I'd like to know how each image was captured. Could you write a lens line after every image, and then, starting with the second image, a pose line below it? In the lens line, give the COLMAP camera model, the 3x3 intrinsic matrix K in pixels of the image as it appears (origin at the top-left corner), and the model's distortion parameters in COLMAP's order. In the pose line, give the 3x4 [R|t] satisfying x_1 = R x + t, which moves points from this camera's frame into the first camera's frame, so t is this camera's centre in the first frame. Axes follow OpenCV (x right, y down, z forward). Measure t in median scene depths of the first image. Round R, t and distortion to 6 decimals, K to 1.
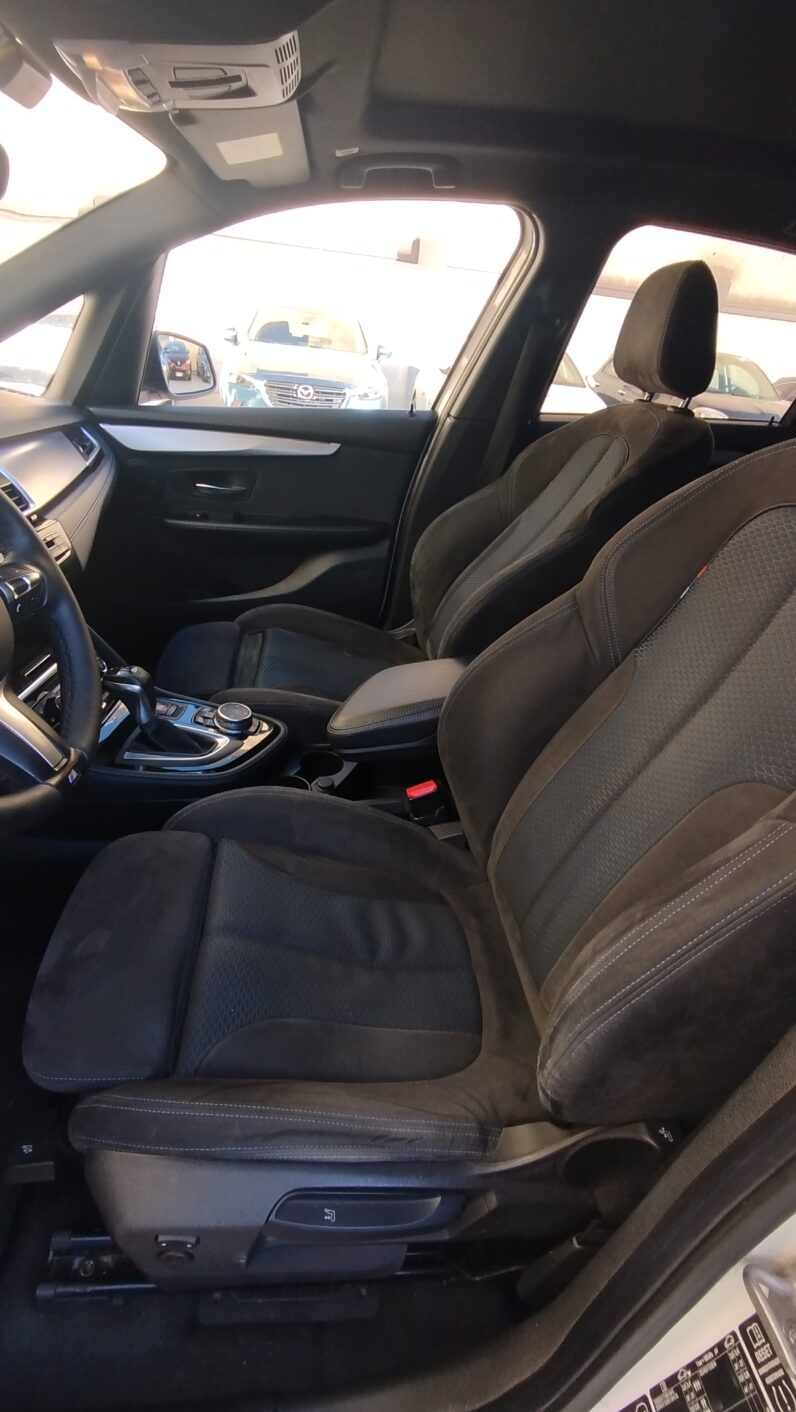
lens RADIAL K [[649.1, 0, 397.7], [0, 649.1, 707.5], [0, 0, 1]] dist [-0.018488, 0.003579]
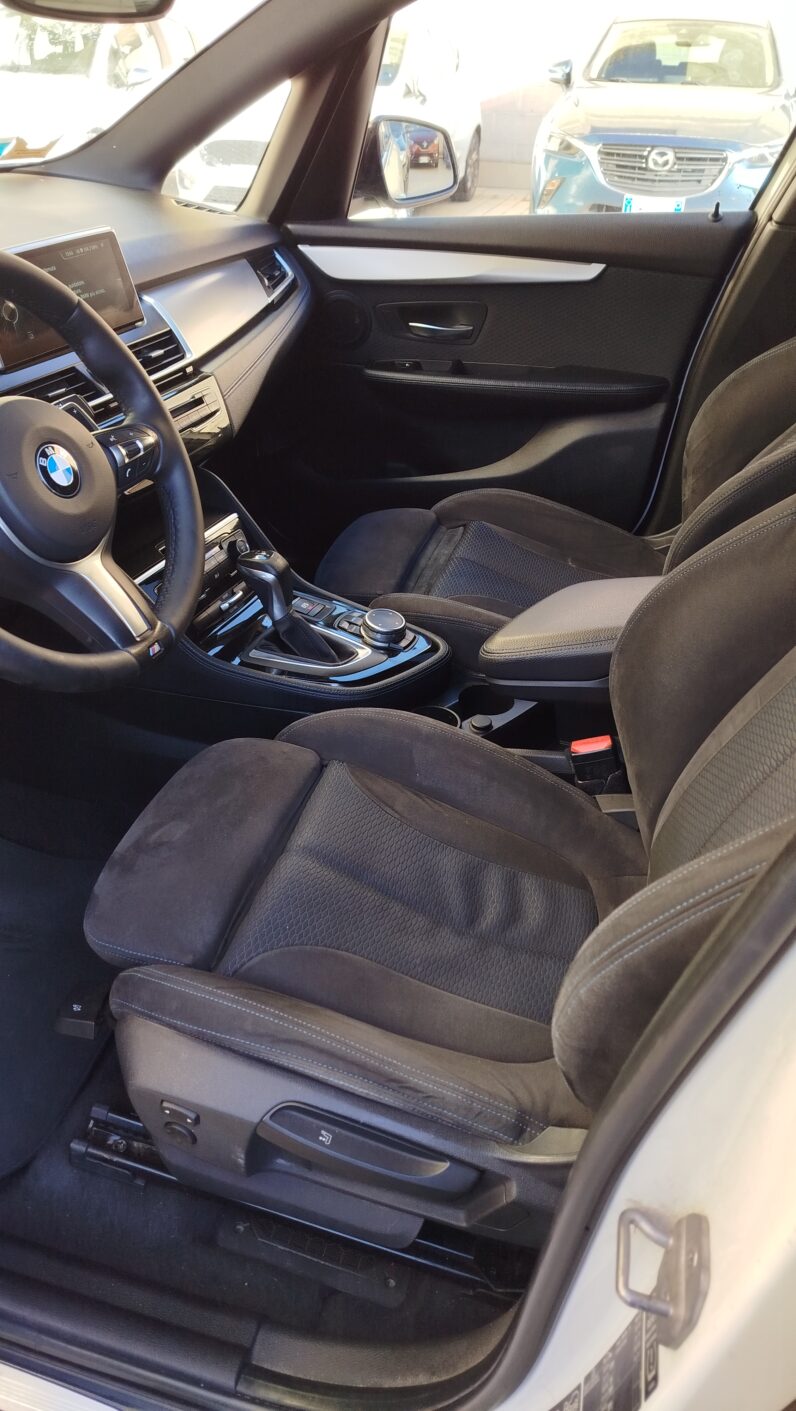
lens RADIAL K [[986.1, 0, 397.4], [0, 986.1, 709.3], [0, 0, 1]] dist [0.010518, -0.028137]
pose [[0.928712, 0.135274, -0.345246, 0.244544], [-0.115217, 0.990268, 0.078073, 0.024820], [0.352447, -0.032729, 0.935259, -0.179716]]
